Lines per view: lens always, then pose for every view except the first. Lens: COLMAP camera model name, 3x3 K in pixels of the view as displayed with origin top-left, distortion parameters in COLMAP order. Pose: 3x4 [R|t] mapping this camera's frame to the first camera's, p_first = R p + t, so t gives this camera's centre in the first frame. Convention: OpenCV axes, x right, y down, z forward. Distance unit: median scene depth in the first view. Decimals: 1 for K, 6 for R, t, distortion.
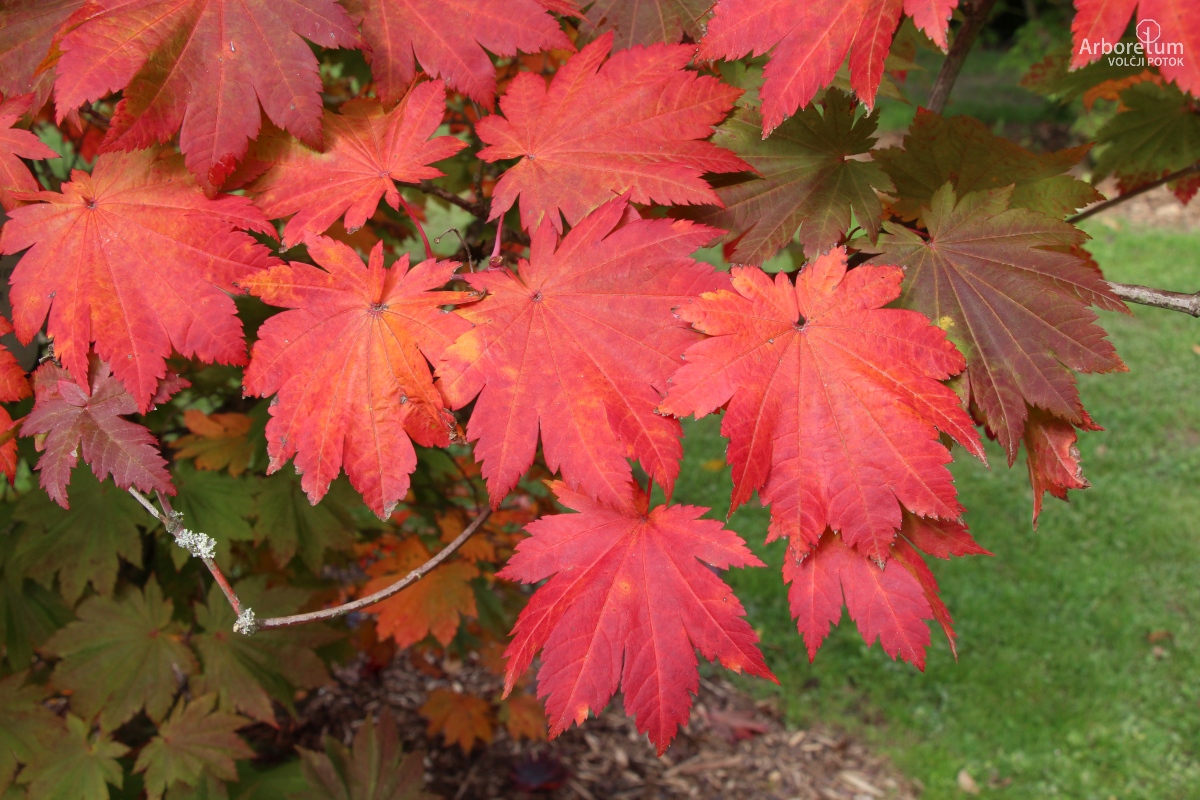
lens RADIAL K [[1397.3, 0, 600.8], [0, 1397.3, 488.6], [0, 0, 1]] dist [-0.034780, -0.020525]
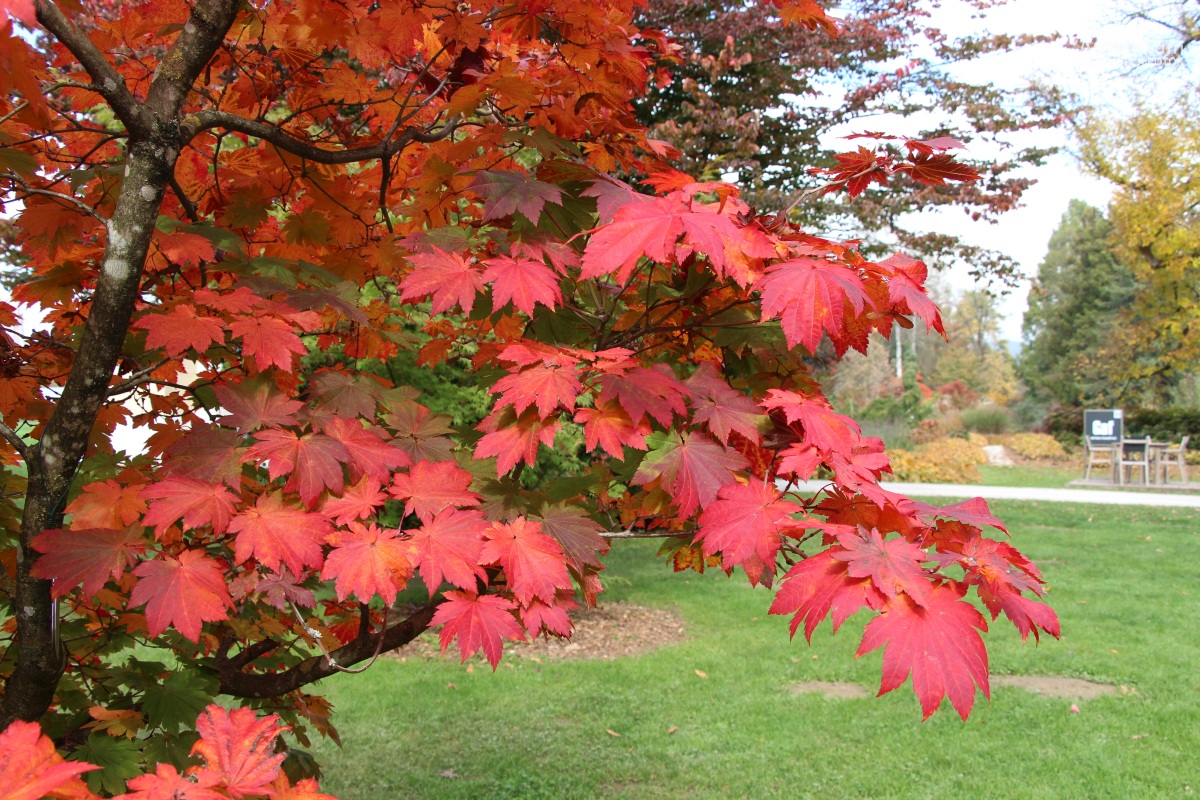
lens RADIAL K [[1134.3, 0, 600.0], [0, 1134.3, 400.0], [0, 0, 1]] dist [-0.080575, 0.010111]
pose [[0.913775, 0.006938, 0.406161, -0.678236], [0.167531, 0.904427, -0.392359, 0.597137], [-0.370065, 0.426572, 0.825281, -1.243635]]
